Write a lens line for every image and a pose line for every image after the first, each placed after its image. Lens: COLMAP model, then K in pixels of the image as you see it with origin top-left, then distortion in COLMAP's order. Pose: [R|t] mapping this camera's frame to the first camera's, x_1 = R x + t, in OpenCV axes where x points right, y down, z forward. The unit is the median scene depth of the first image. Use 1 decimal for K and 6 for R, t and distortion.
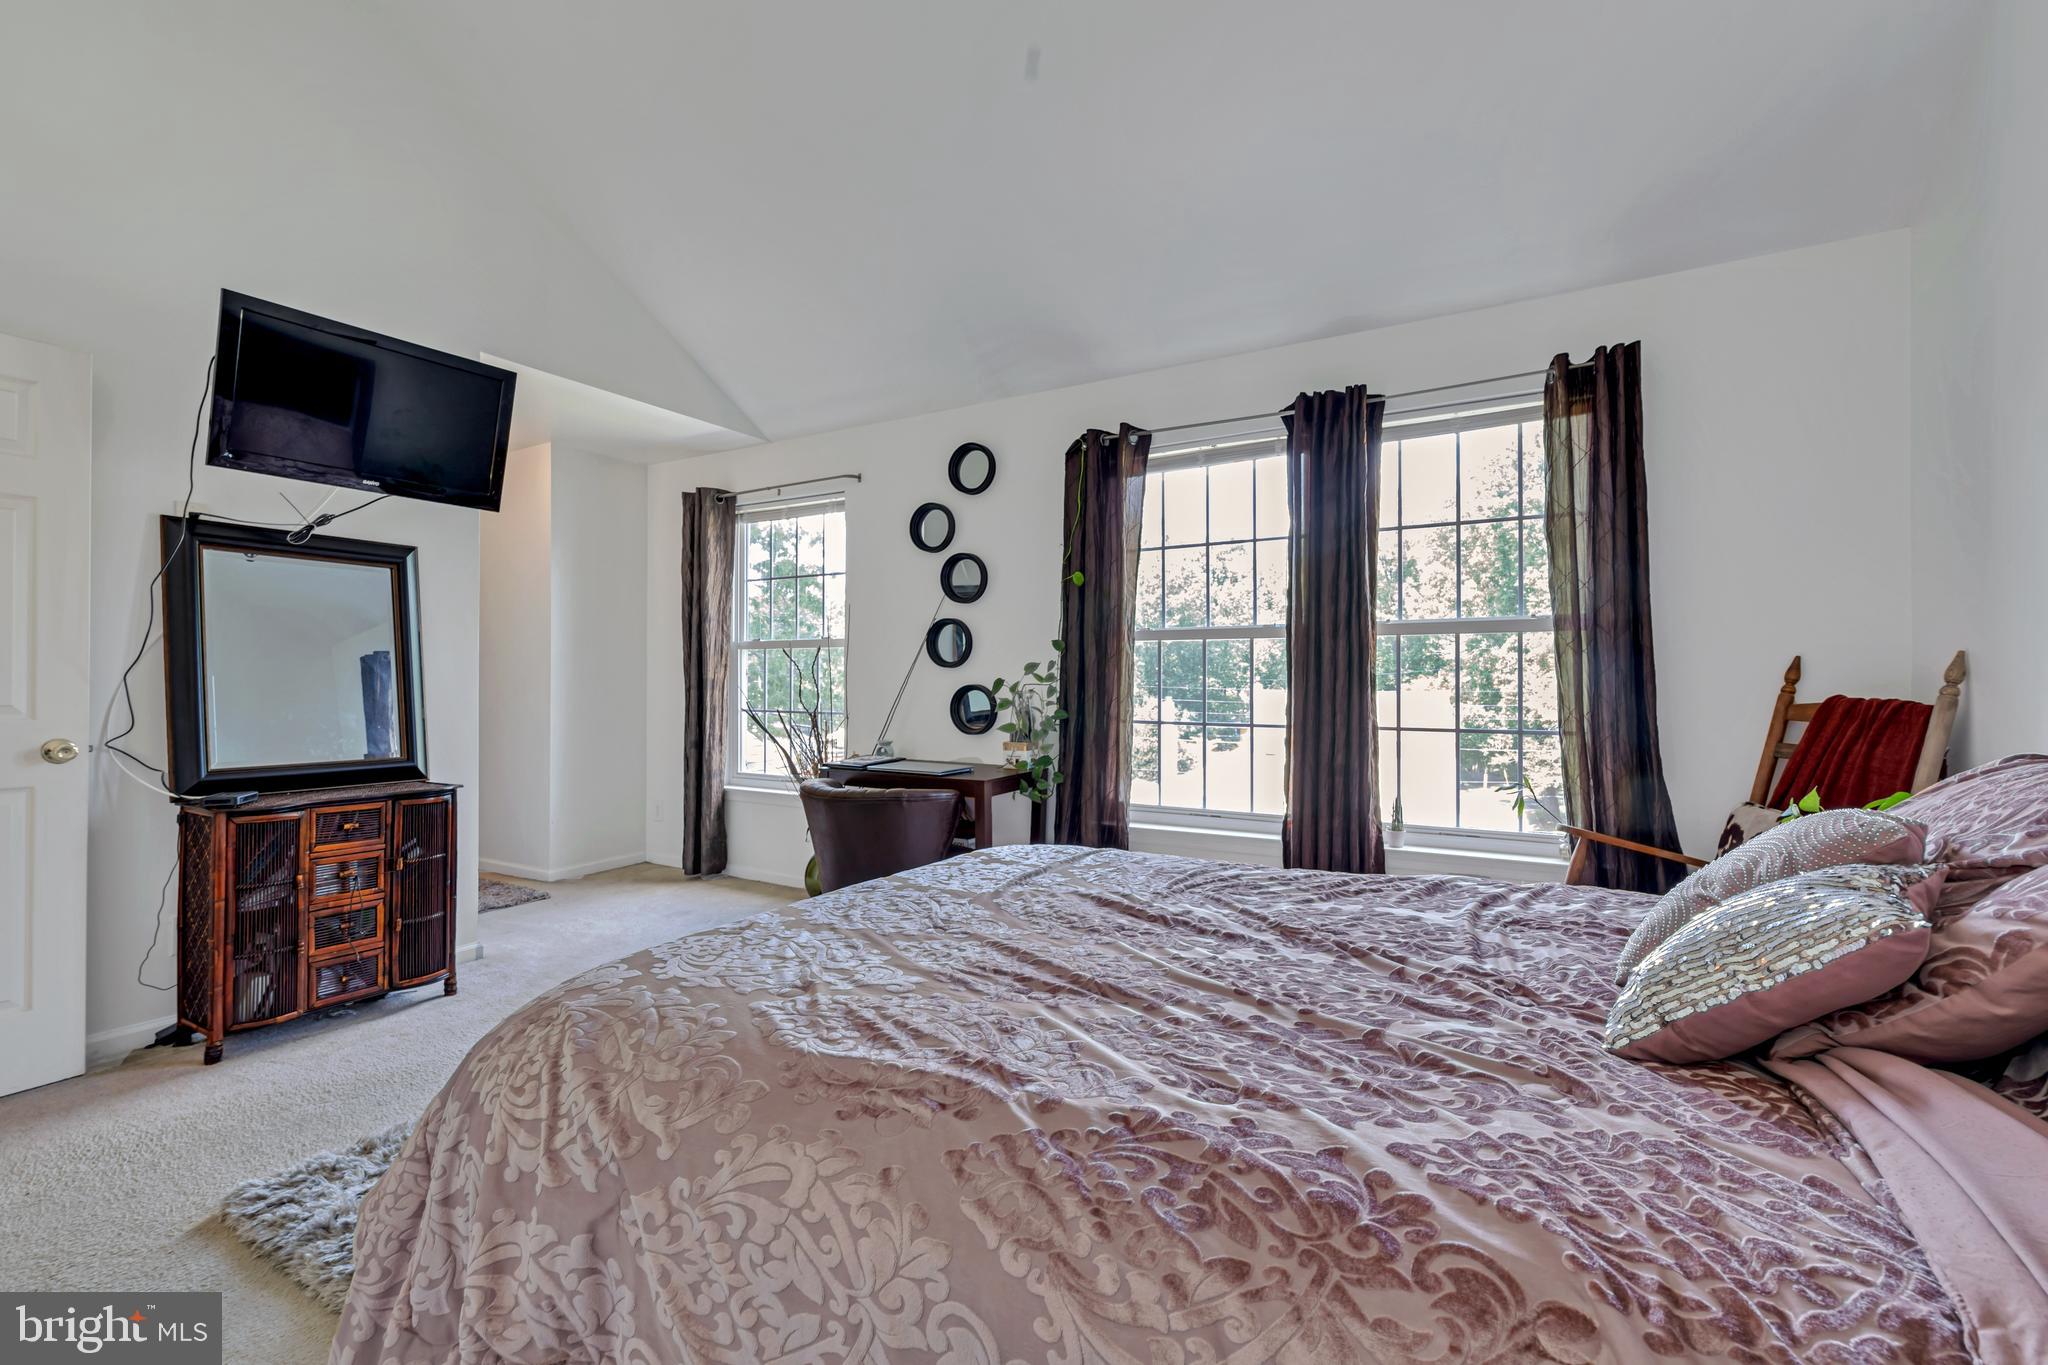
lens RADIAL K [[878.2, 0, 1027.4], [0, 878.2, 671.6], [0, 0, 1]] dist [-0.001125, -0.000558]
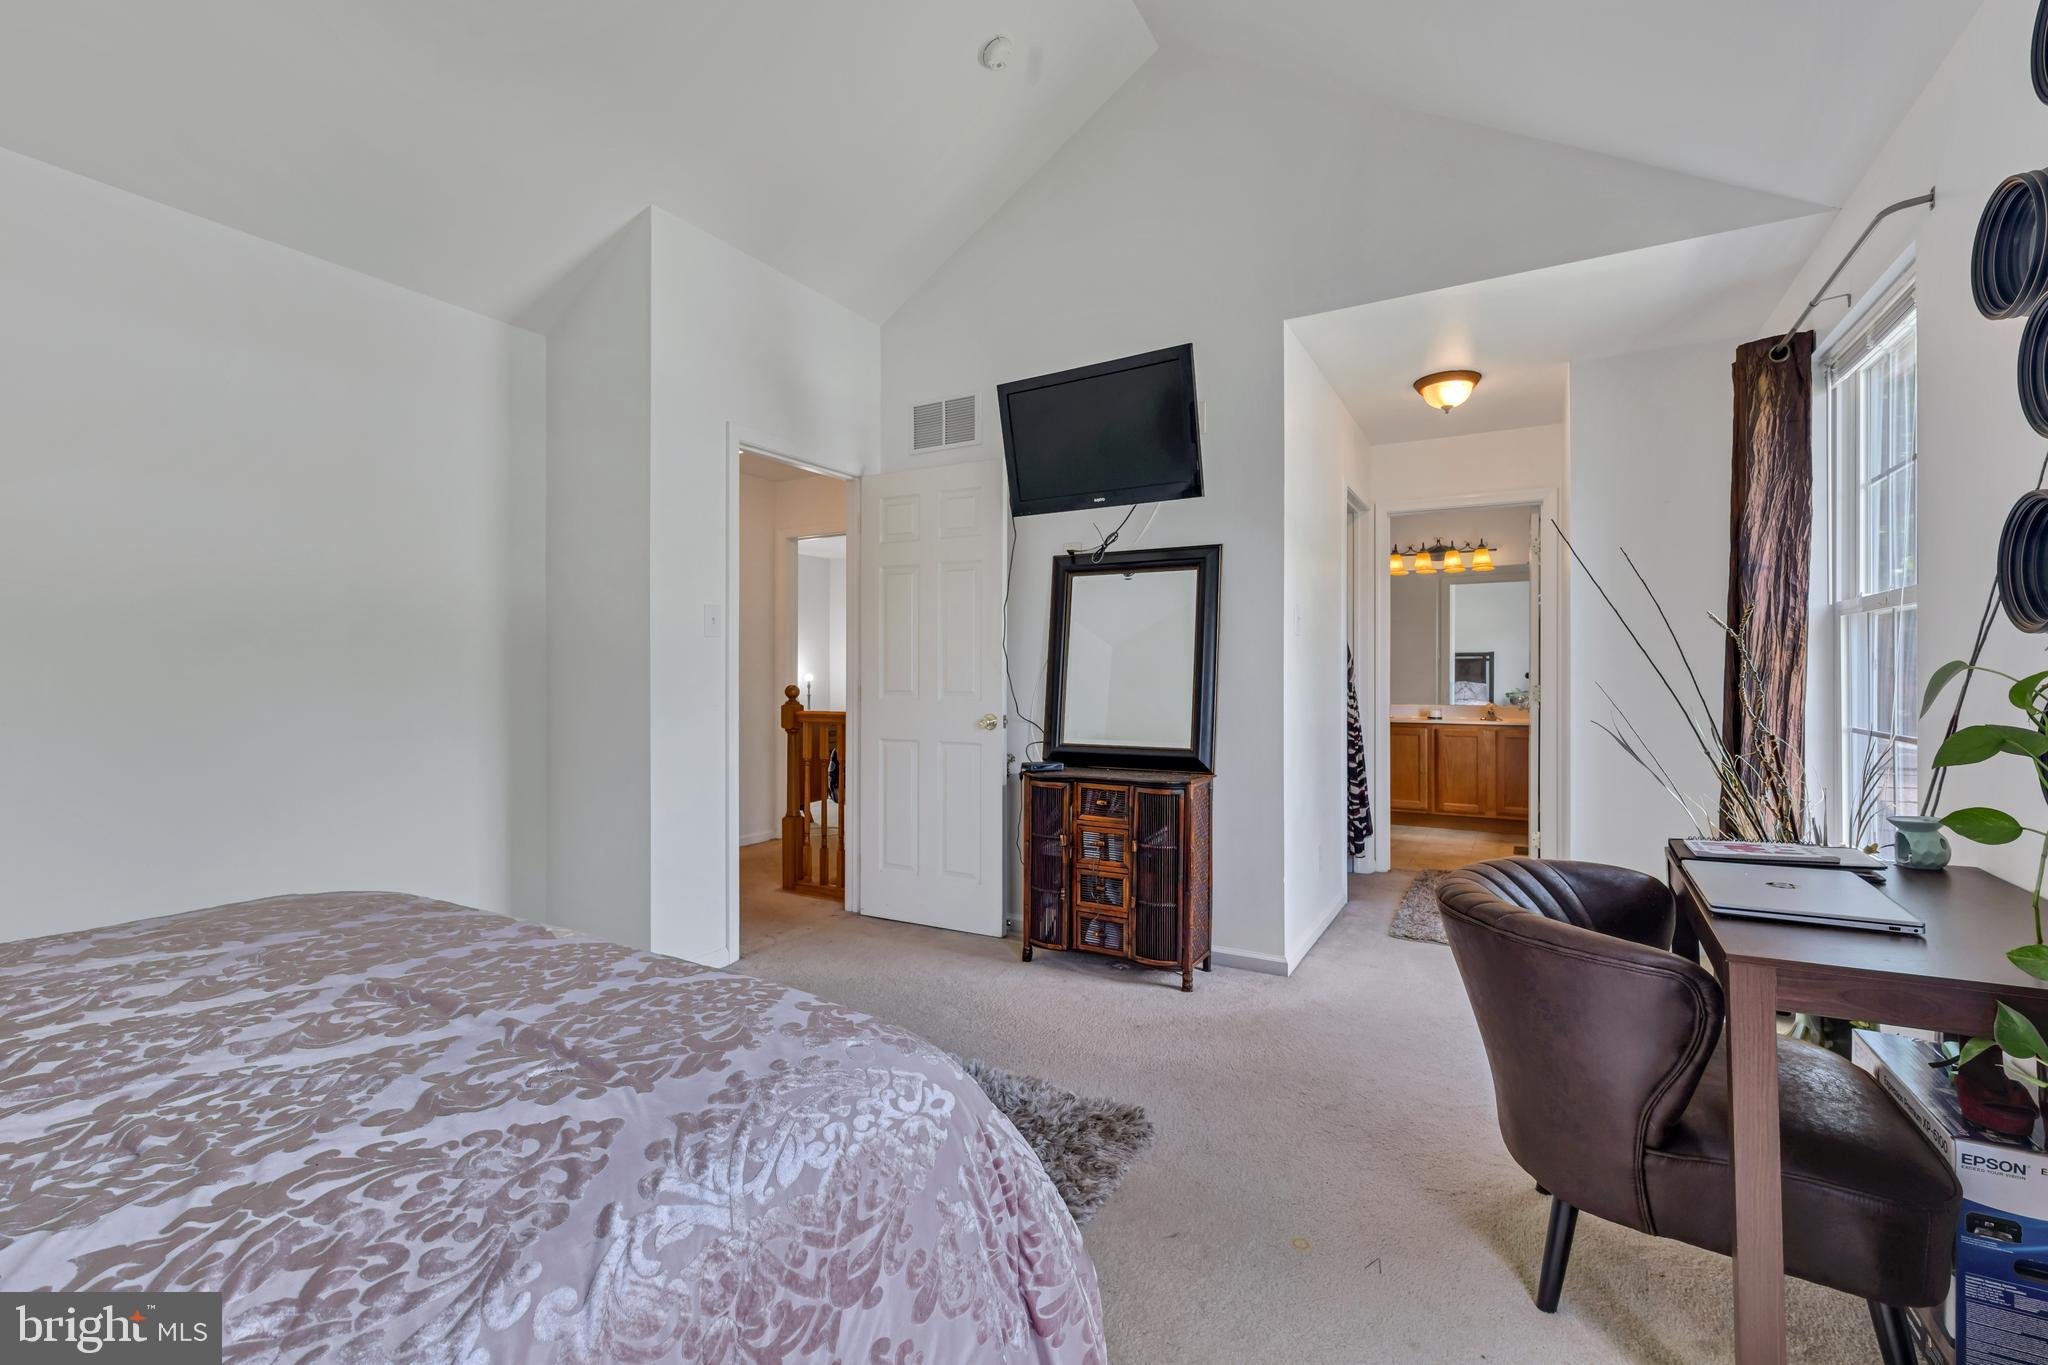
lens RADIAL K [[878.2, 0, 1027.4], [0, 878.2, 671.6], [0, 0, 1]] dist [-0.001125, -0.000558]
pose [[-0.004341, -0.005358, -0.999976, 0.347828], [0.007832, 0.999955, -0.005392, 0.009700], [0.999960, -0.007855, -0.004299, 0.844295]]
